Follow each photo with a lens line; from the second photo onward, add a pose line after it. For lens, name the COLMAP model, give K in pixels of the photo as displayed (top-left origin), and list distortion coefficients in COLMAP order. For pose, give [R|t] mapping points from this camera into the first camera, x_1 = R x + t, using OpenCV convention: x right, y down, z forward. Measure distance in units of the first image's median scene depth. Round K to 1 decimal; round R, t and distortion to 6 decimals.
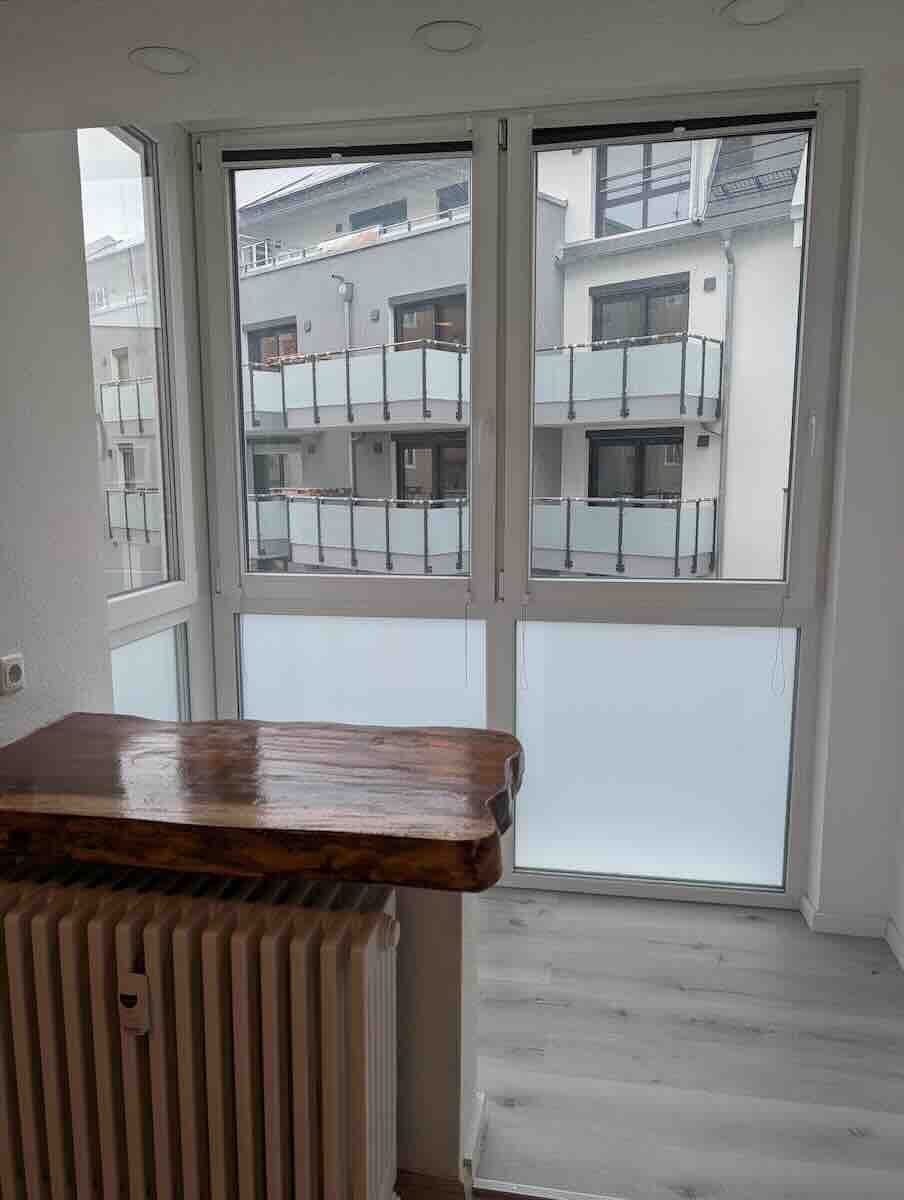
lens RADIAL K [[871.5, 0, 457.2], [0, 871.5, 596.1], [0, 0, 1]] dist [0.009794, -0.006210]
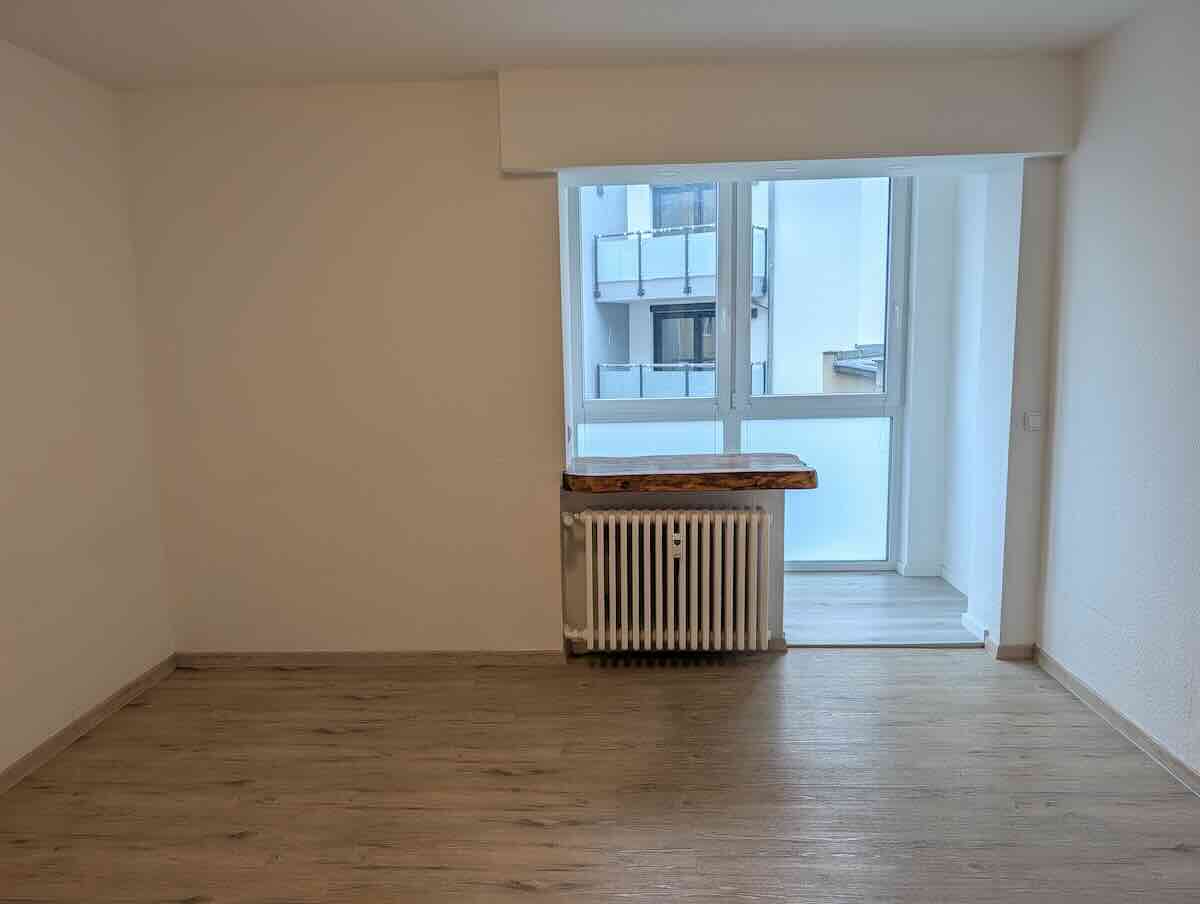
lens RADIAL K [[871.5, 0, 591.8], [0, 871.5, 462.3], [0, 0, 1]] dist [0.009794, -0.006210]
pose [[0.992011, -0.034563, 0.121326, -0.081646], [0.035387, 0.999363, -0.004636, 0.020097], [-0.121089, 0.008892, 0.992602, -0.134109]]
